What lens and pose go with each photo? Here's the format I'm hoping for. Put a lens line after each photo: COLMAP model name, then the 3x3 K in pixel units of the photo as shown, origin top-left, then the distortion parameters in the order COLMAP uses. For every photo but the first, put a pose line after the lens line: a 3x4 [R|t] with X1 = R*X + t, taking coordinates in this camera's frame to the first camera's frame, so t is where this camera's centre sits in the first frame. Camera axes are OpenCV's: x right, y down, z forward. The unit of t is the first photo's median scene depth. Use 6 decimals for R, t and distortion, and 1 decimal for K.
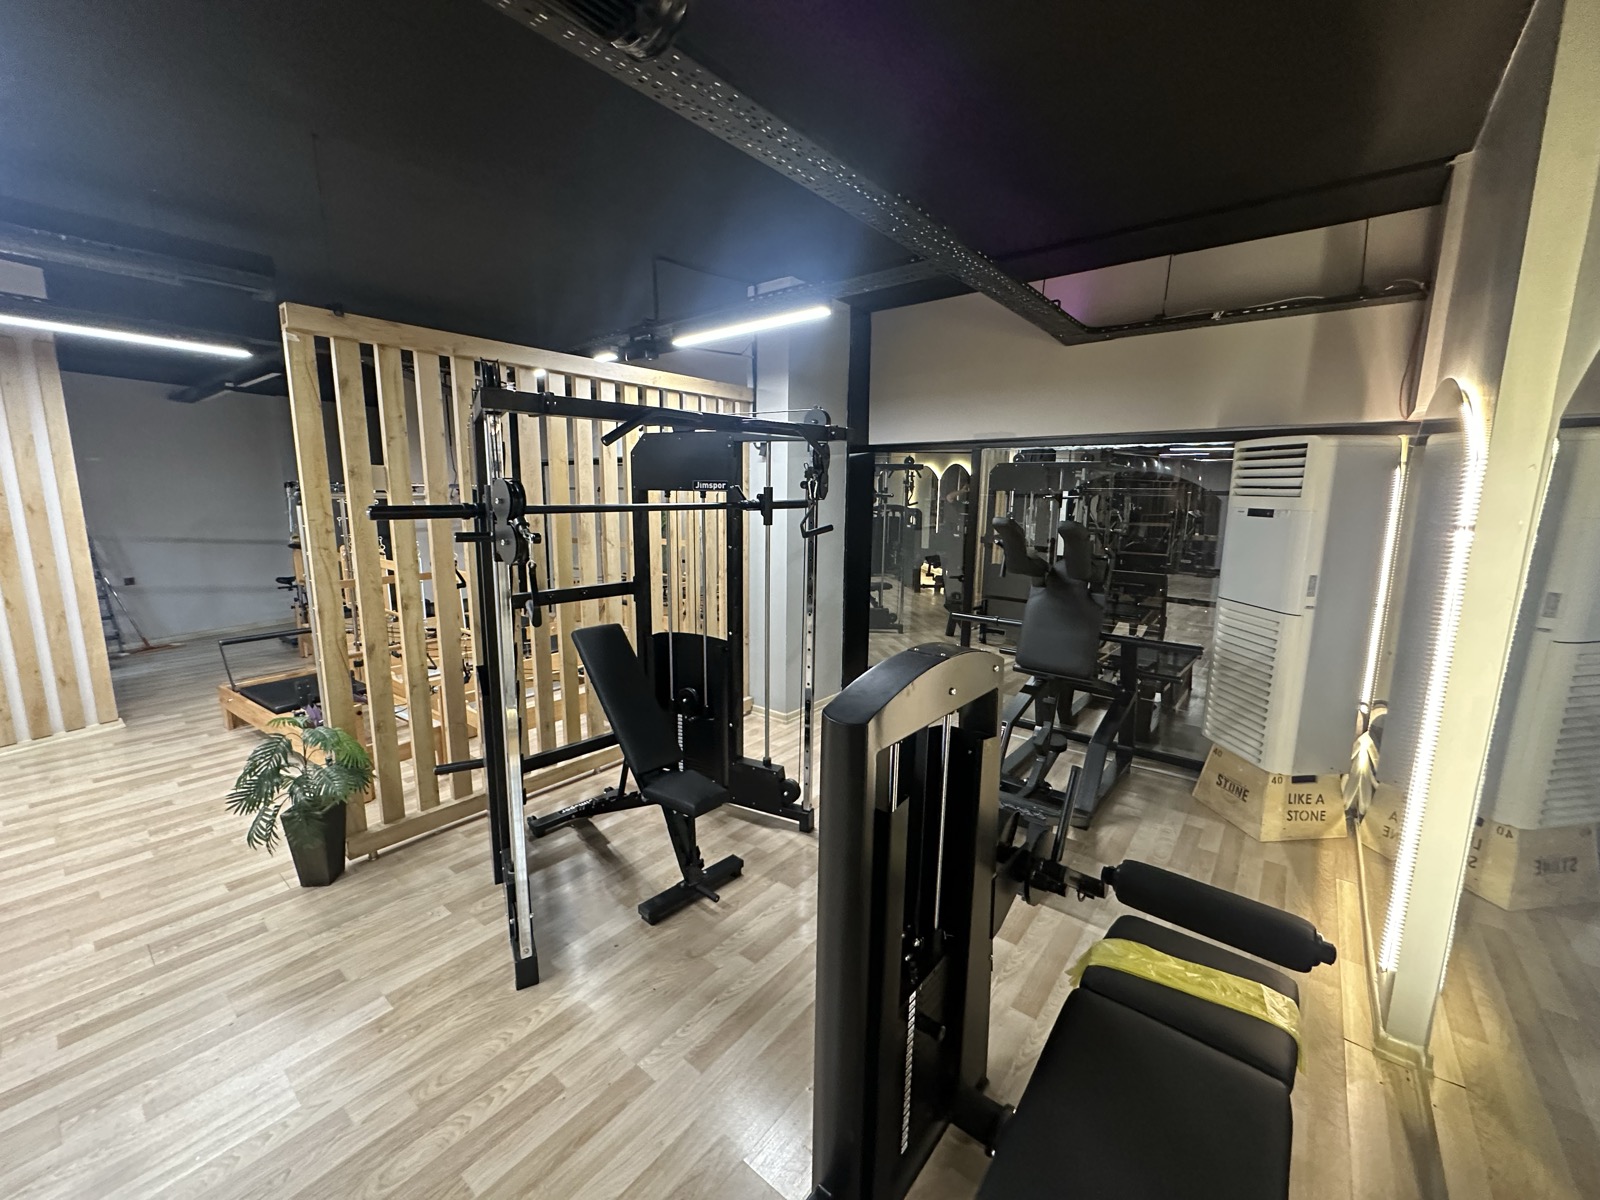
lens RADIAL K [[614.1, 0, 800.0], [0, 614.1, 600.0], [0, 0, 1]] dist [0.000480, -0.006539]
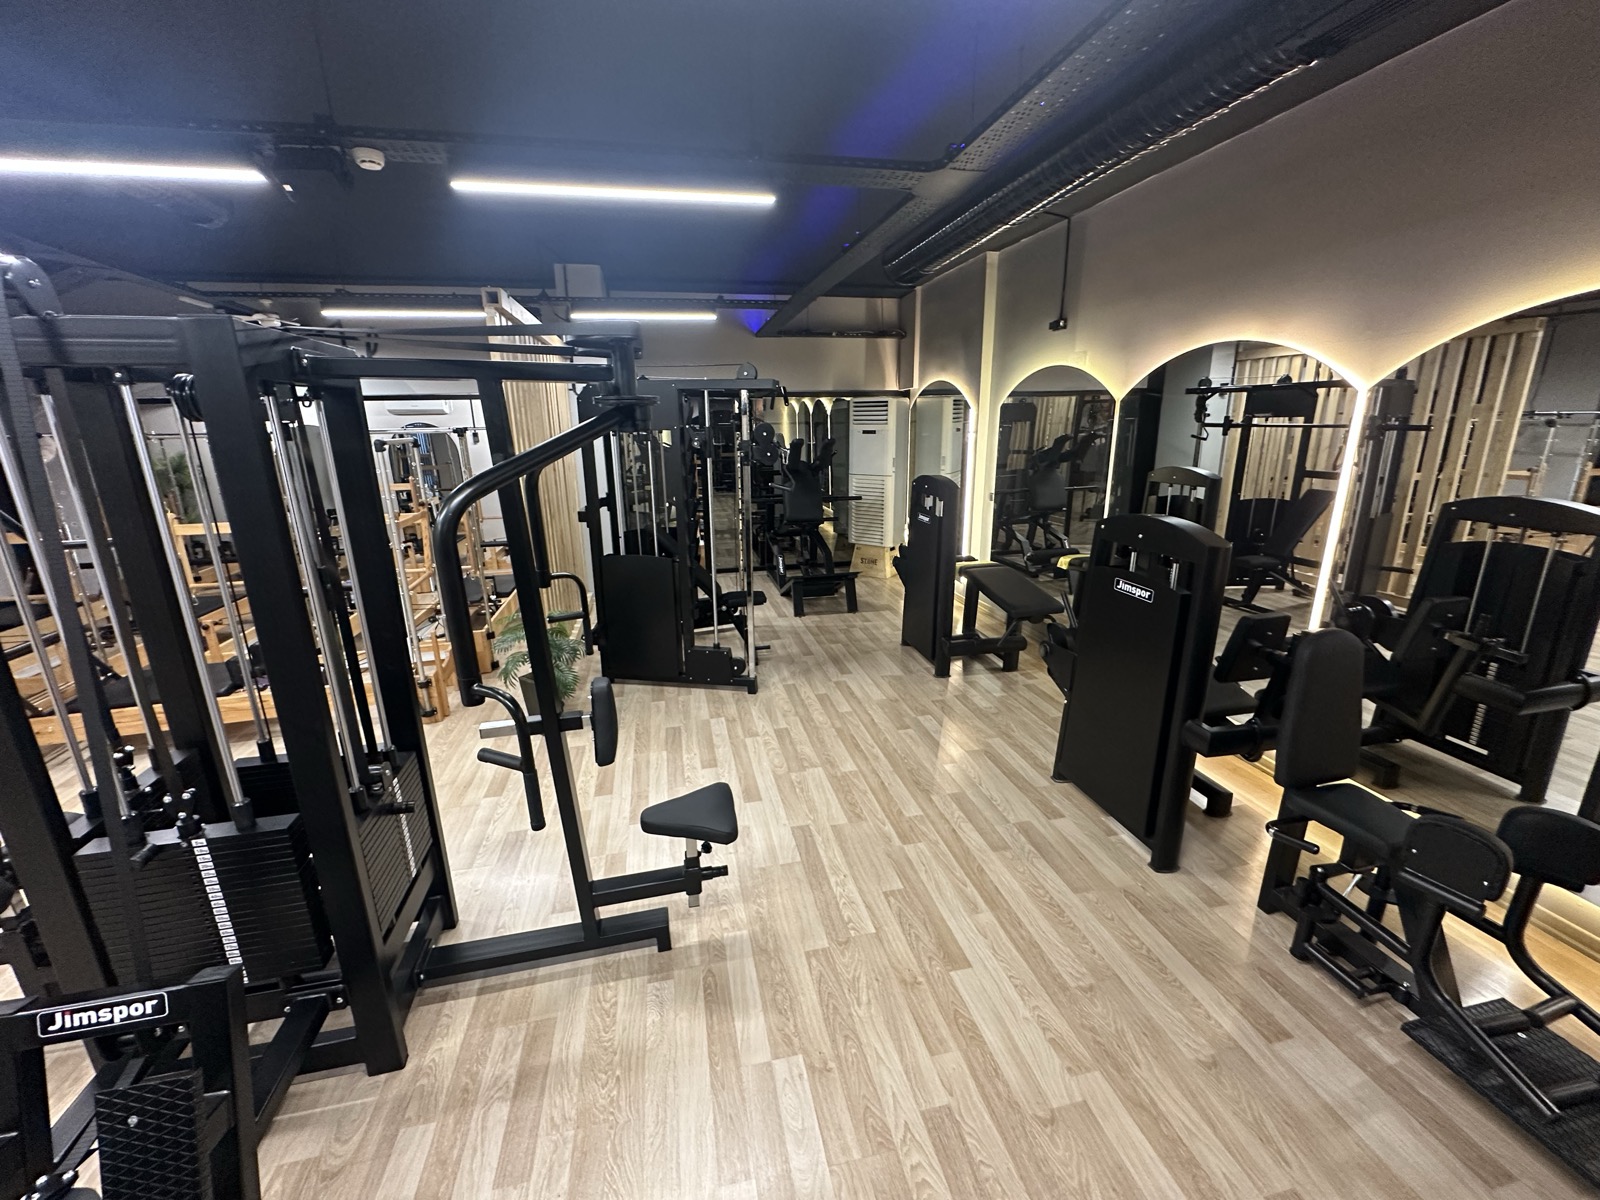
lens RADIAL K [[639.4, 0, 800.0], [0, 639.4, 600.0], [0, 0, 1]] dist [0.000941, -0.000078]
pose [[0.622096, -0.223144, 0.750469, -1.270398], [0.157306, 0.974602, 0.159390, 0.040701], [-0.766975, 0.018898, 0.641398, -0.271110]]
